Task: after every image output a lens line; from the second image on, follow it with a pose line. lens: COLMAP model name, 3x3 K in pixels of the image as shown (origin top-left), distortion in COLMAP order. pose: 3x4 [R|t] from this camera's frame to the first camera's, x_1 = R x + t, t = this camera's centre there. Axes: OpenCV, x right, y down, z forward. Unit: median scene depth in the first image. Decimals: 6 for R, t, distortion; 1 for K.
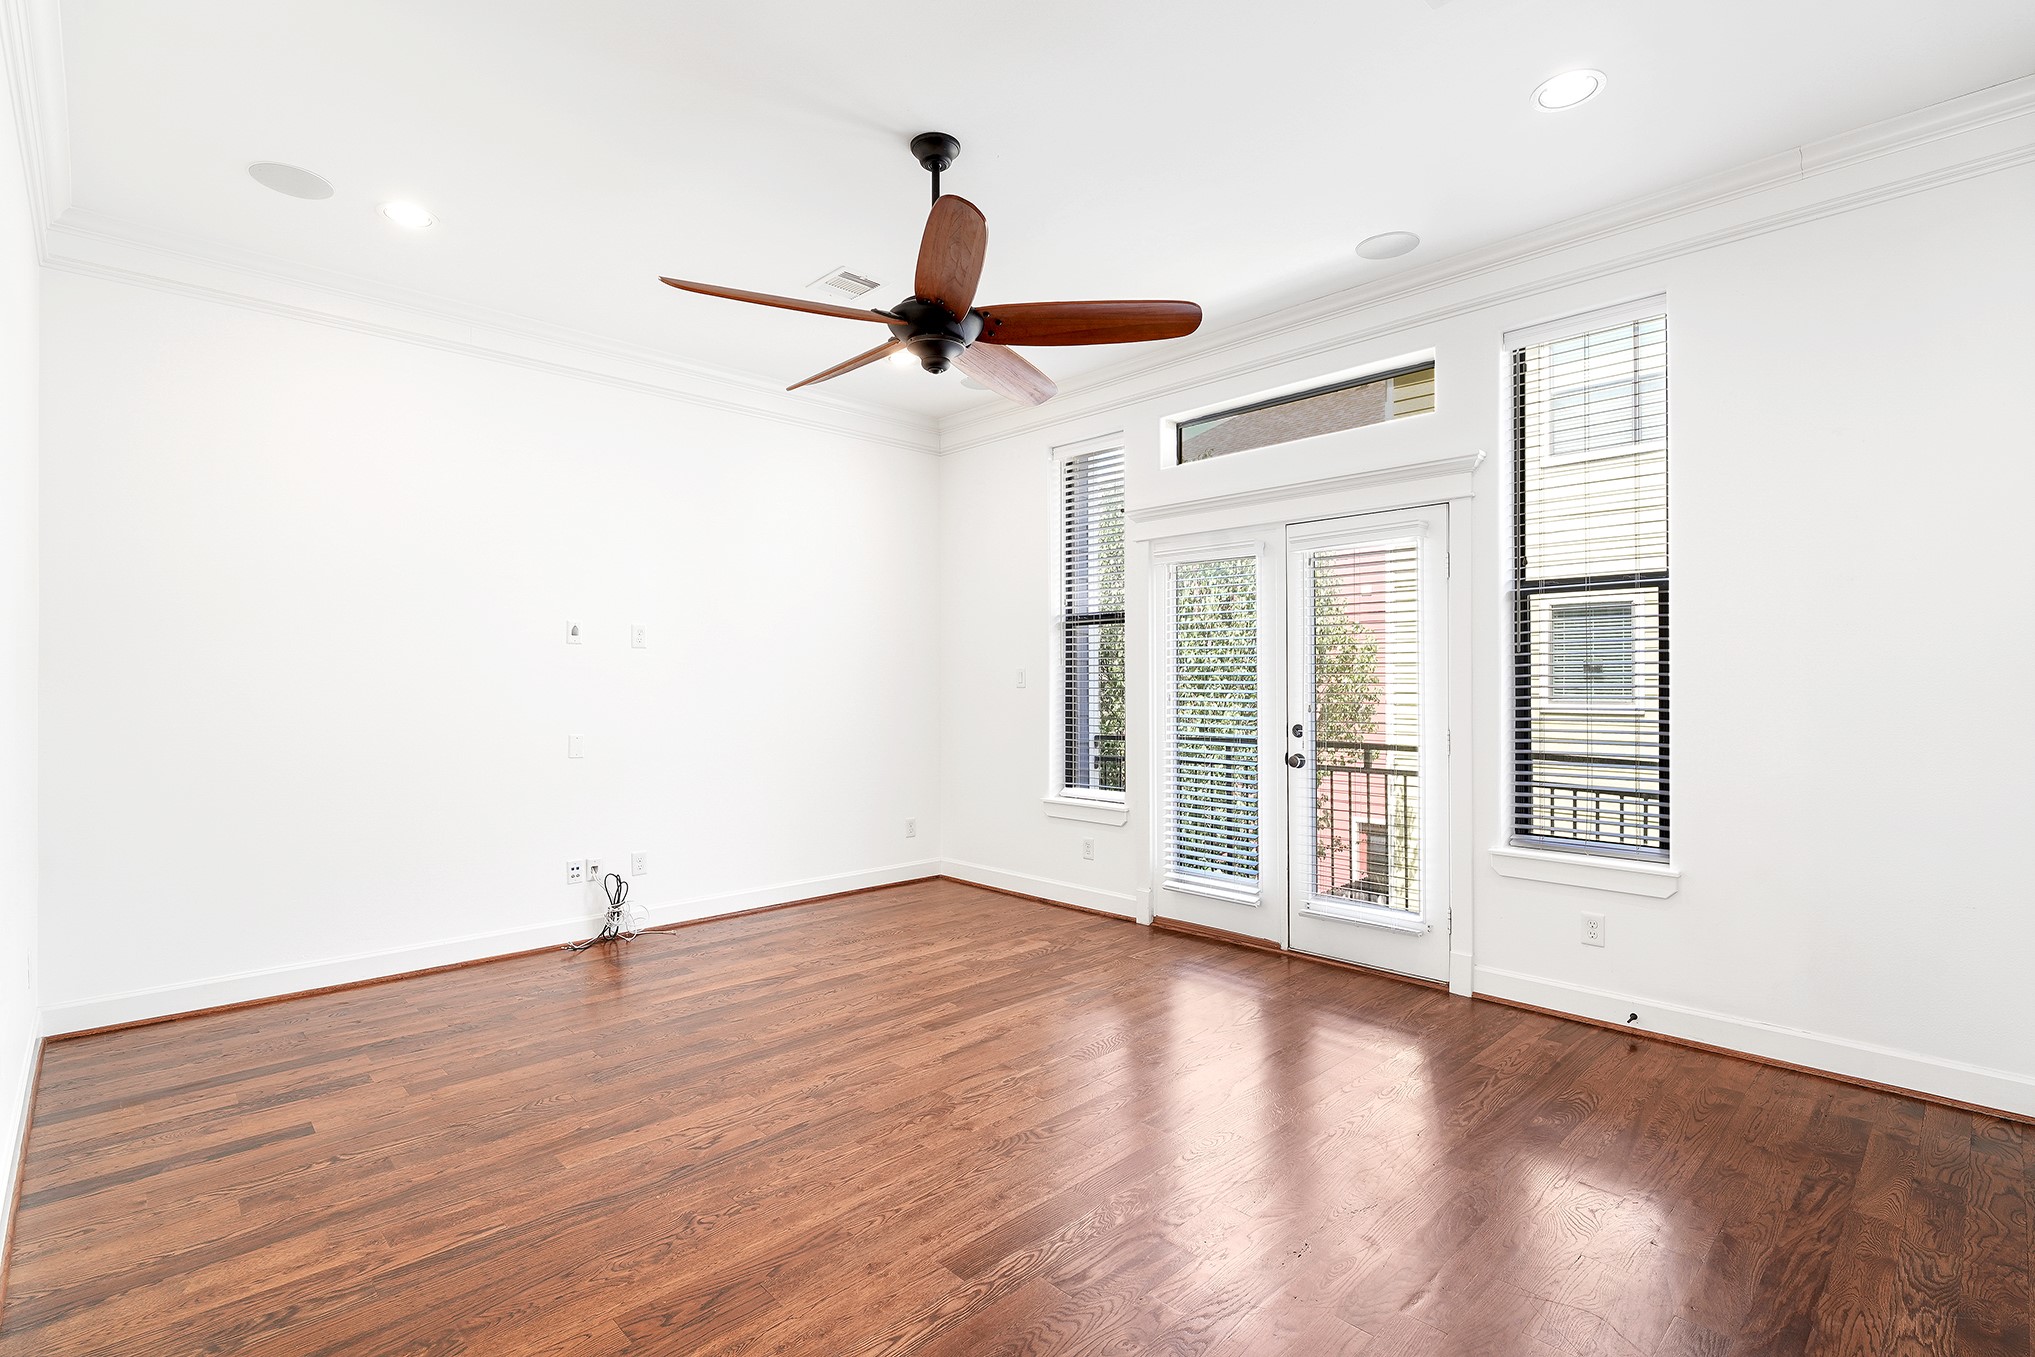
lens RADIAL K [[960.8, 0, 1019.7], [0, 960.8, 675.8], [0, 0, 1]] dist [-0.001024, -0.000808]
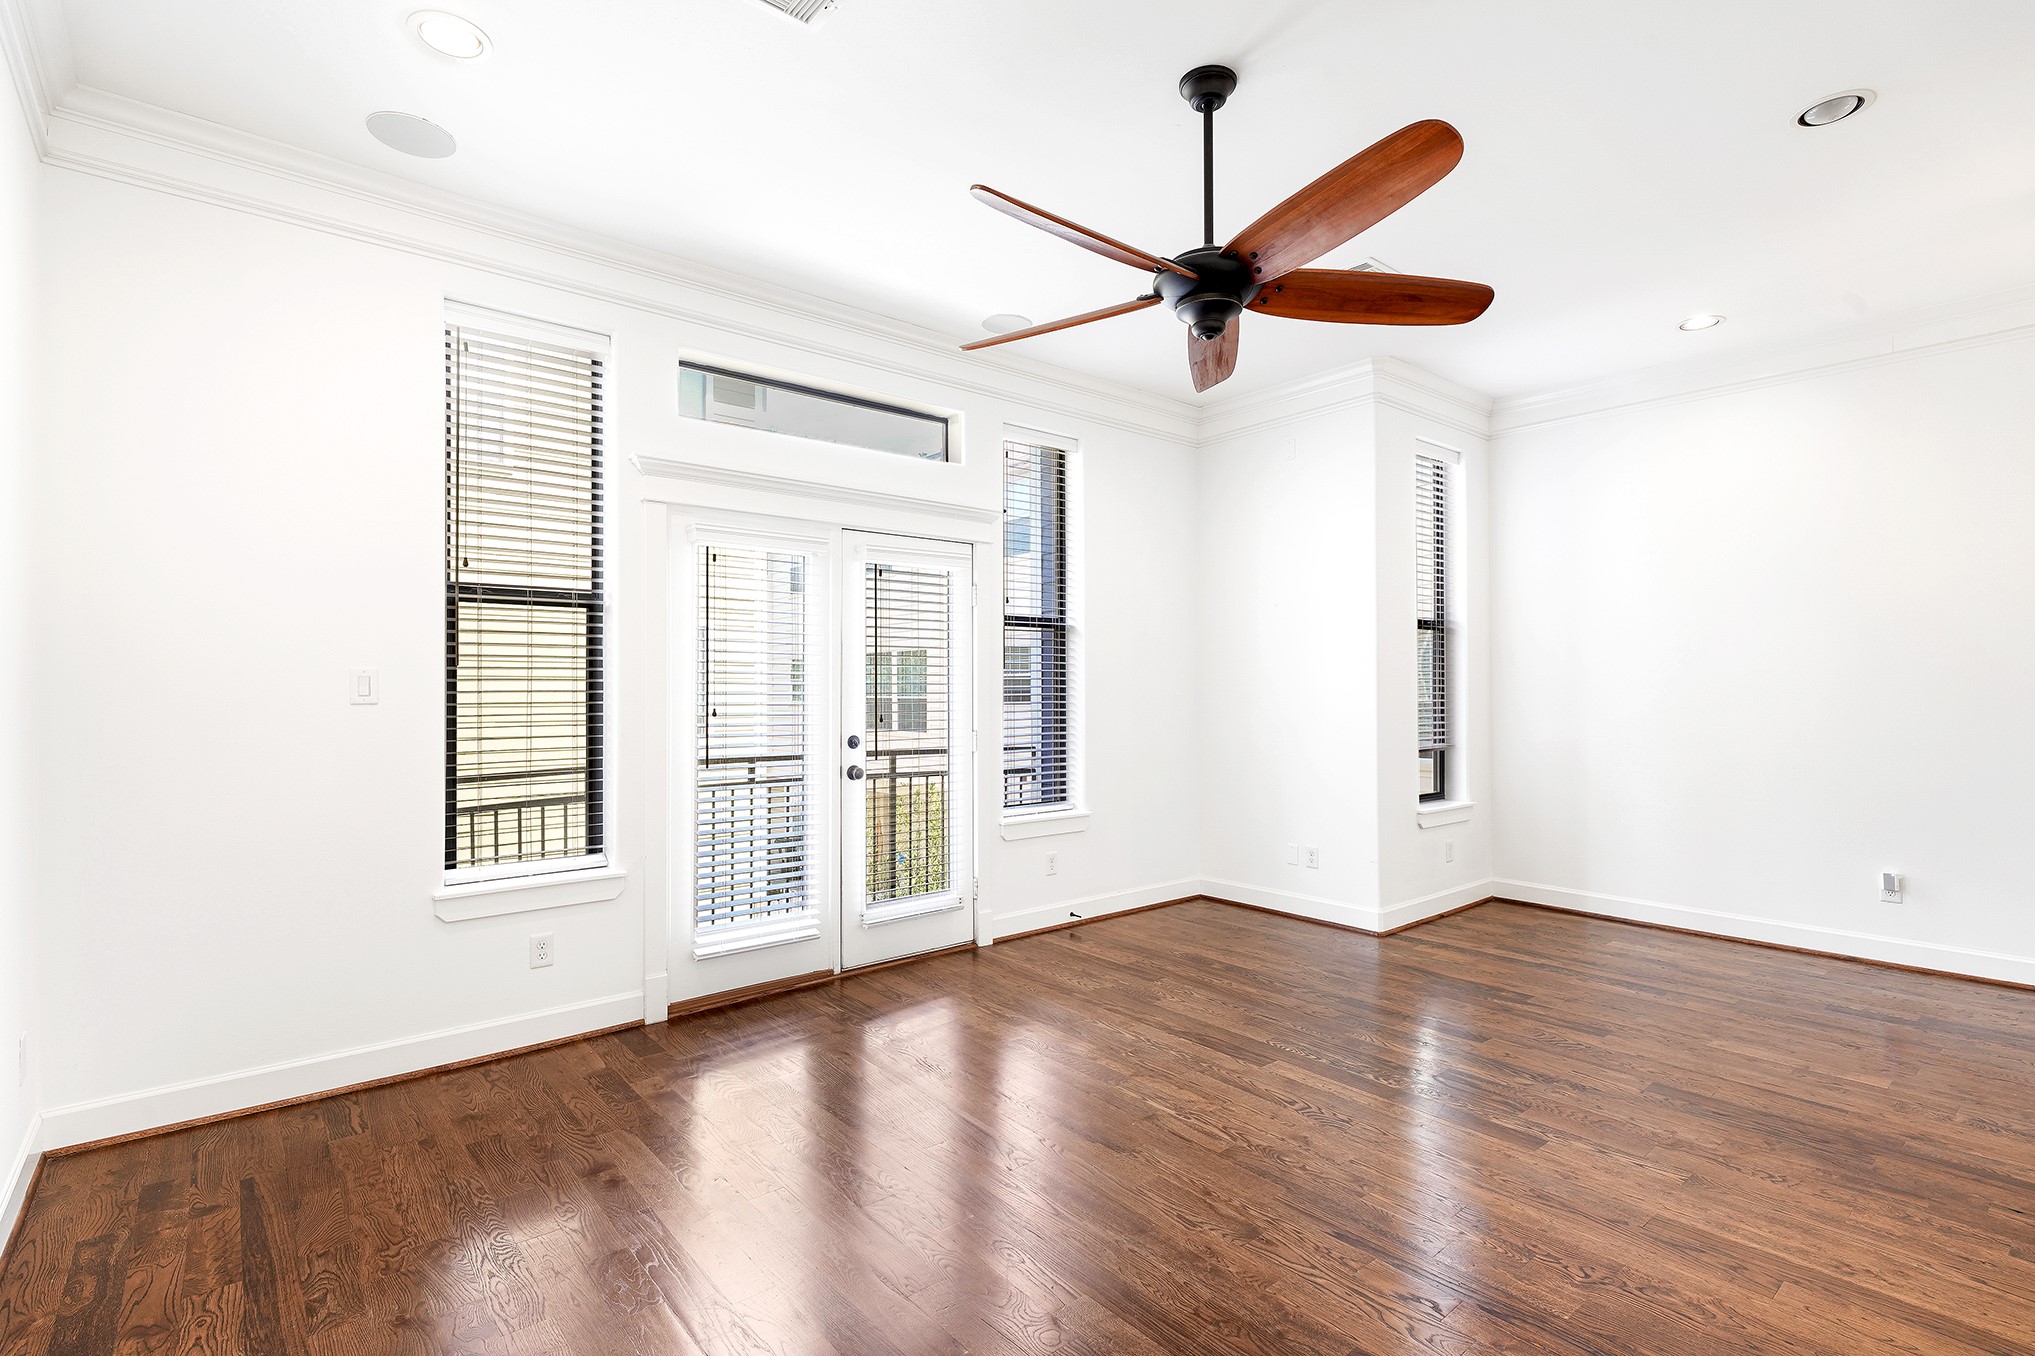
lens RADIAL K [[946.0, 0, 1012.8], [0, 946.0, 681.1], [0, 0, 1]] dist [0.000407, -0.006272]
pose [[0.070439, 0.010725, 0.997458, -0.667340], [0.000681, 0.999941, -0.010799, 0.004917], [-0.997516, 0.001440, 0.070427, 0.776449]]
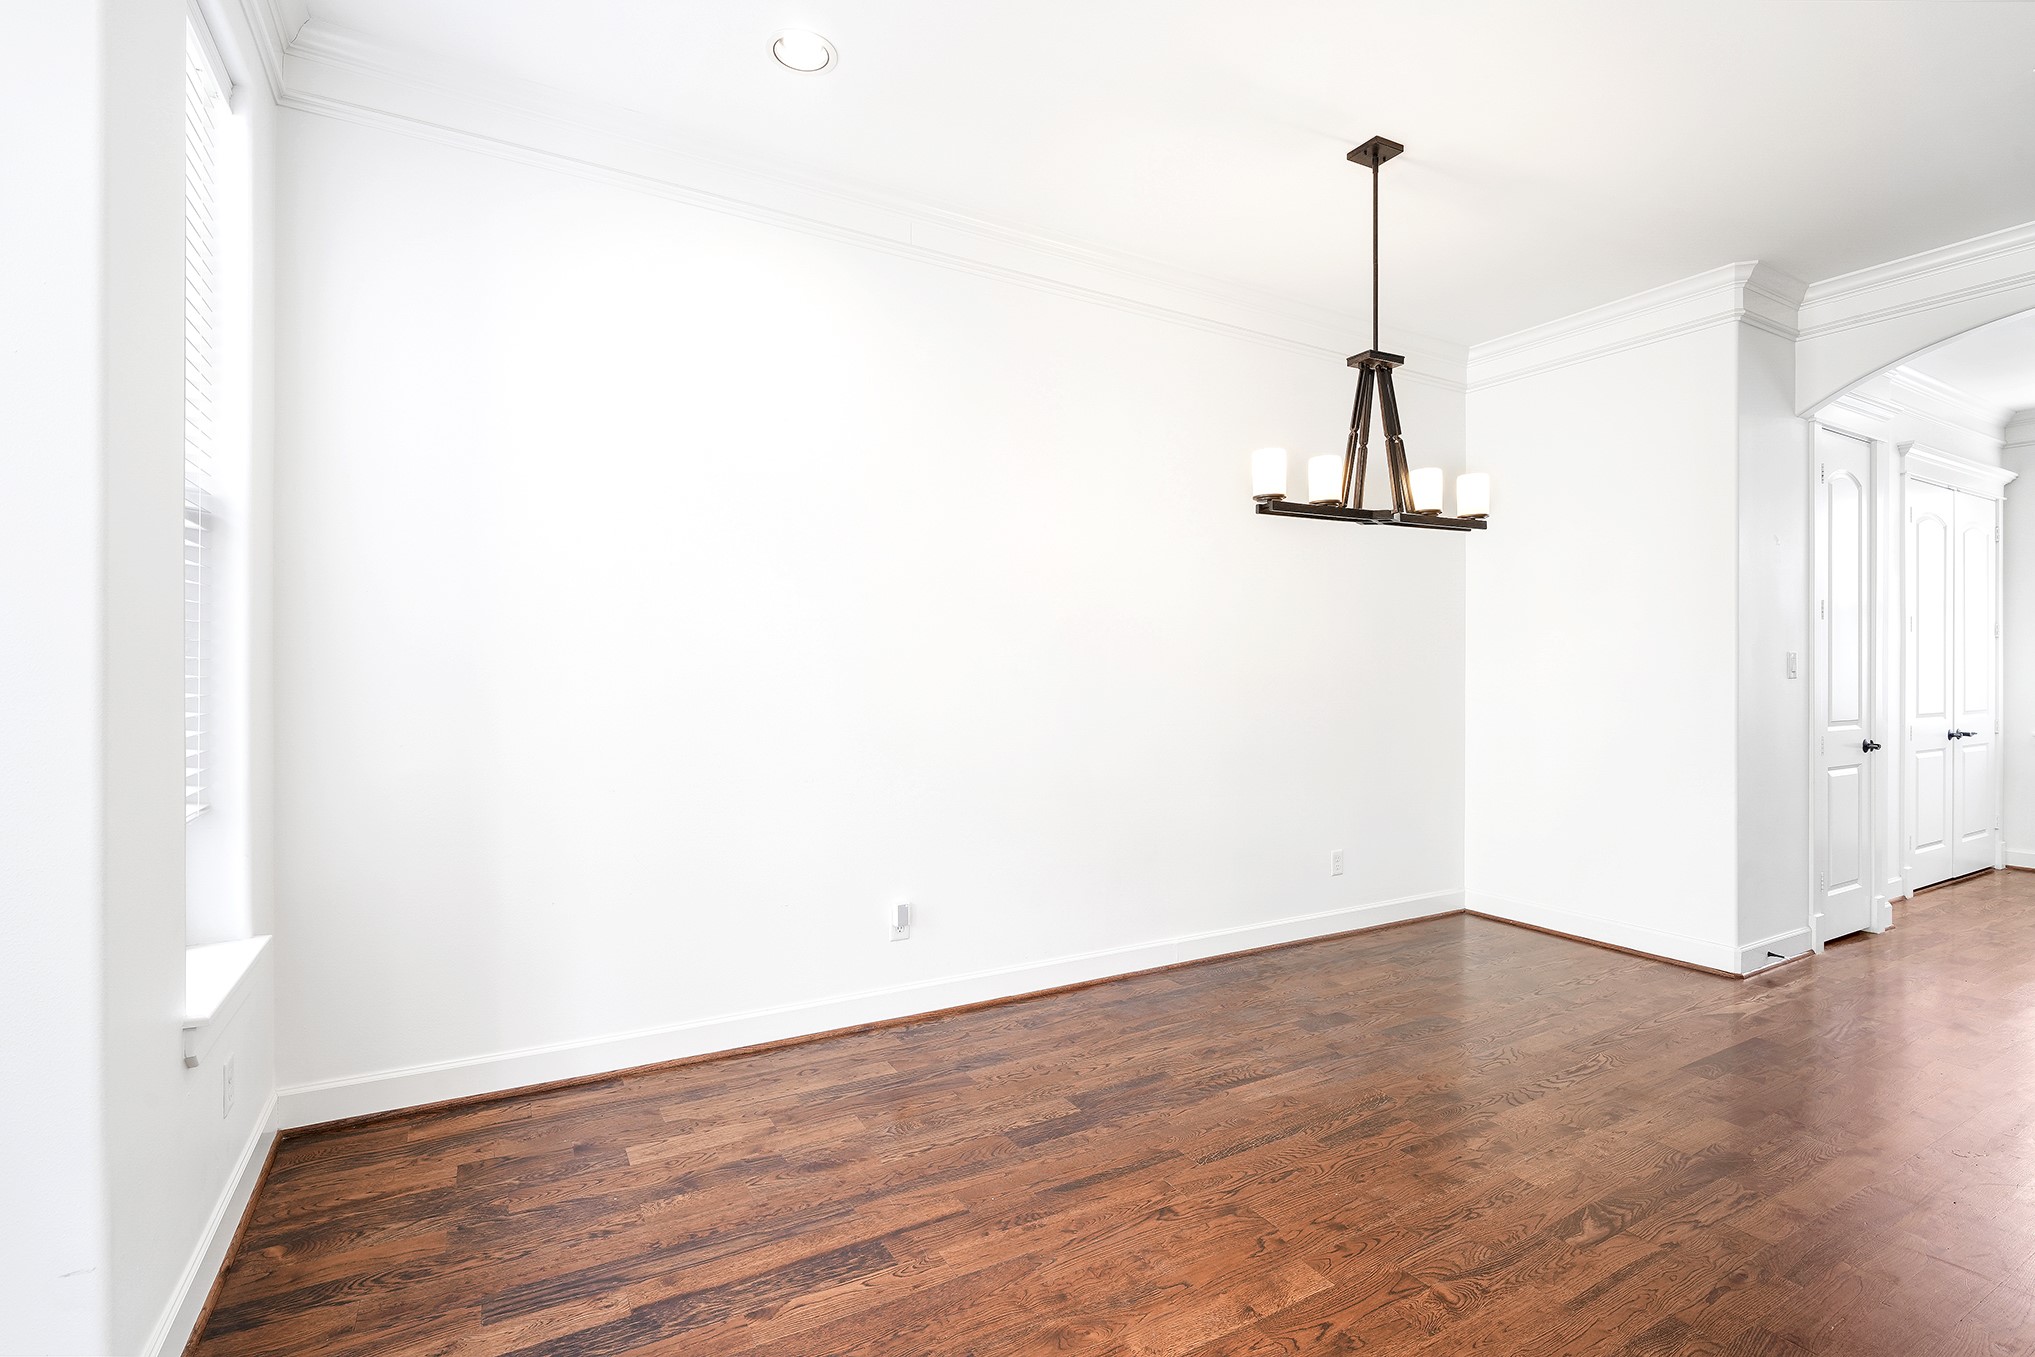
lens RADIAL K [[940.5, 0, 1016.0], [0, 940.5, 674.5], [0, 0, 1]] dist [0.000919, -0.000311]
pose [[-0.969813, 0.000108, 0.243851, 0.105749], [0.001176, 0.999990, 0.004234, 0.003295], [-0.243848, 0.004393, -0.969803, 0.658094]]
